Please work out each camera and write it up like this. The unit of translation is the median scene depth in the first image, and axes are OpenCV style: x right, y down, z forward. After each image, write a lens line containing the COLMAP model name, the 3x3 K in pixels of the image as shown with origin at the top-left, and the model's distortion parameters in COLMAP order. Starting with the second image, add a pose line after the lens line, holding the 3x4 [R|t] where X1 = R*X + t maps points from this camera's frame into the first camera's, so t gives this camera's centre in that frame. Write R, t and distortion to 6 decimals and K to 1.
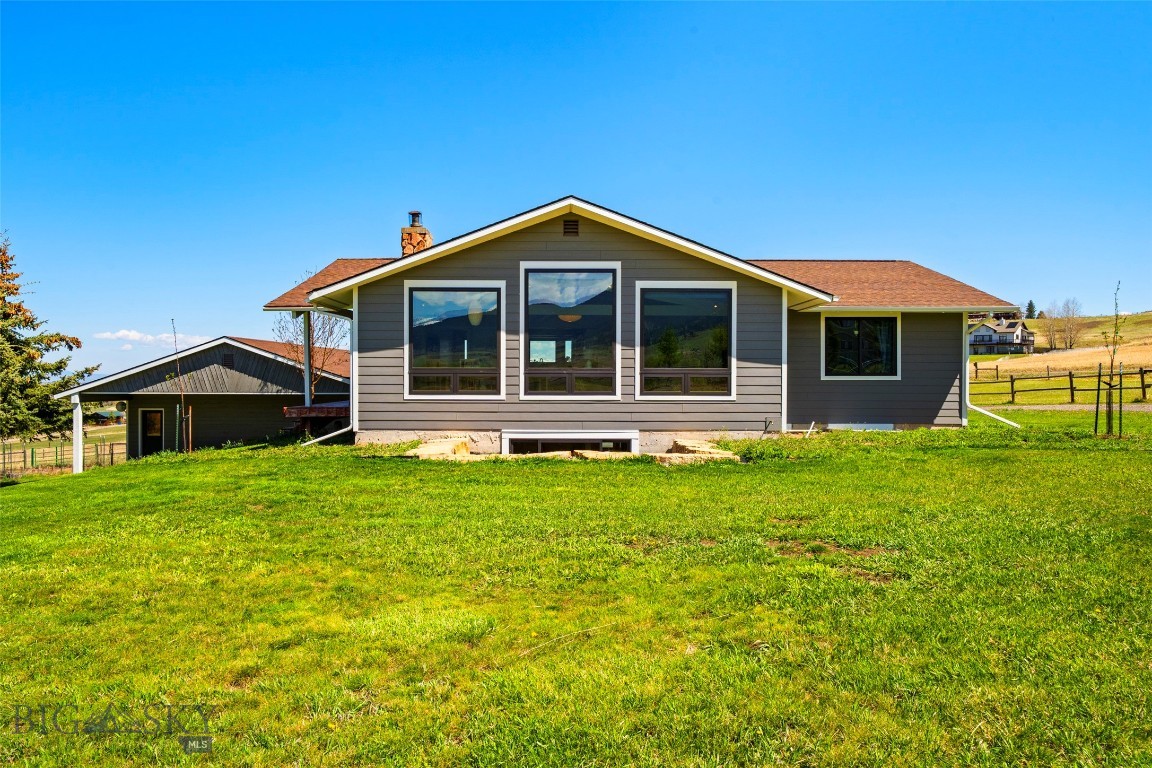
lens RADIAL K [[775.0, 0, 576.0], [0, 775.0, 384.0], [0, 0, 1]] dist [-0.001483, 0.001807]
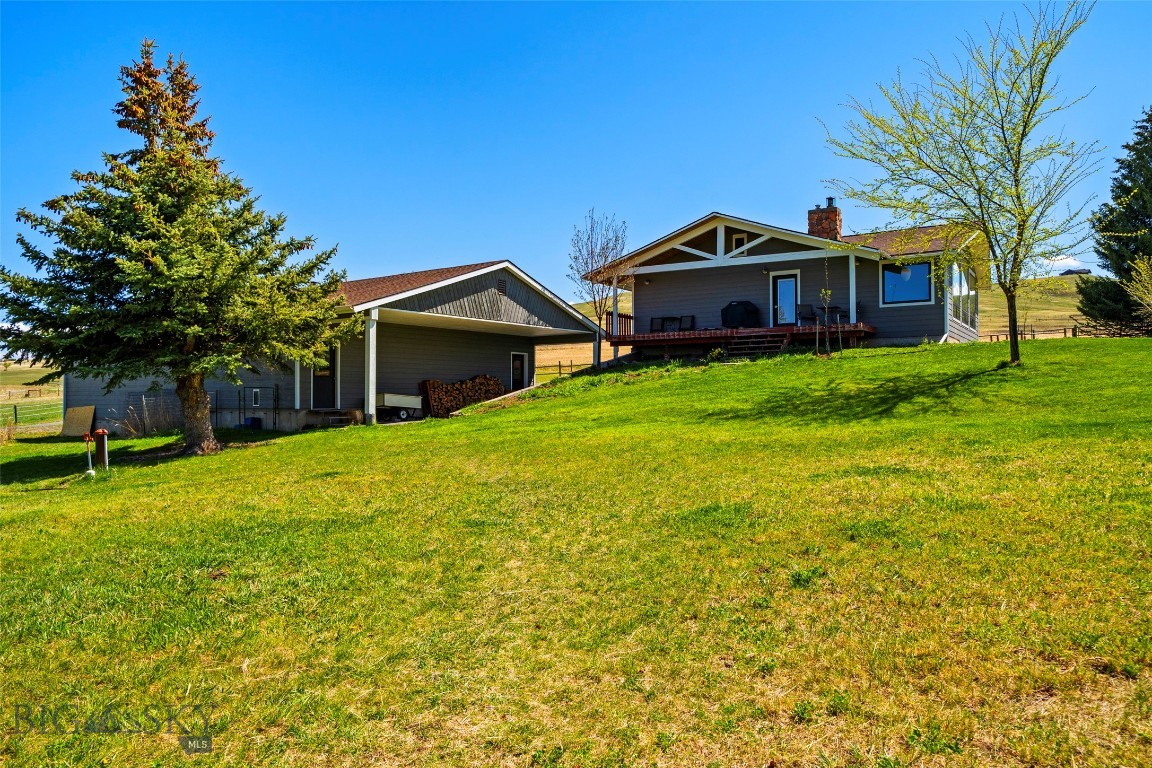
lens RADIAL K [[775.0, 0, 576.0], [0, 775.0, 384.0], [0, 0, 1]] dist [-0.001483, 0.001807]
pose [[0.550135, 0.007456, 0.835043, -2.073336], [0.012385, 0.999777, -0.017087, 0.179186], [-0.834984, 0.019742, 0.549920, 0.756460]]
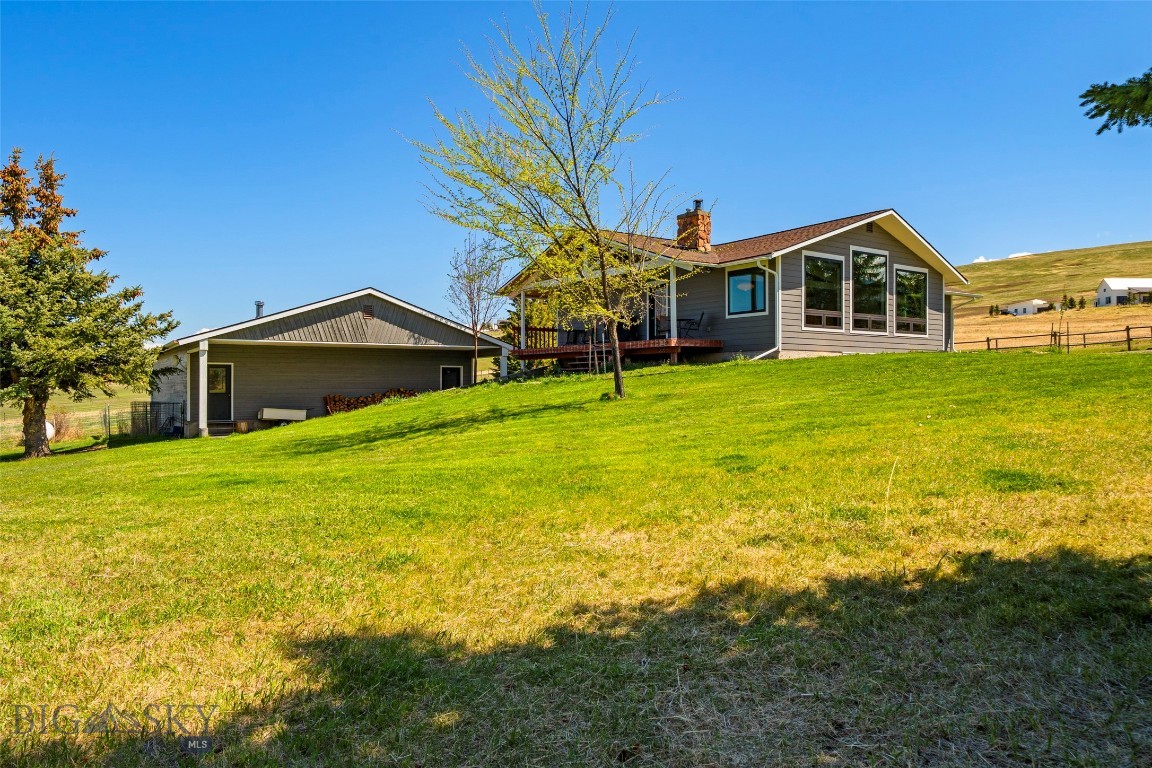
lens RADIAL K [[775.0, 0, 576.0], [0, 775.0, 384.0], [0, 0, 1]] dist [-0.001483, 0.001807]
pose [[0.831423, -0.001949, 0.555637, -1.404582], [0.005827, 0.999969, -0.005212, 0.128368], [-0.555610, 0.007571, 0.831408, 0.002679]]
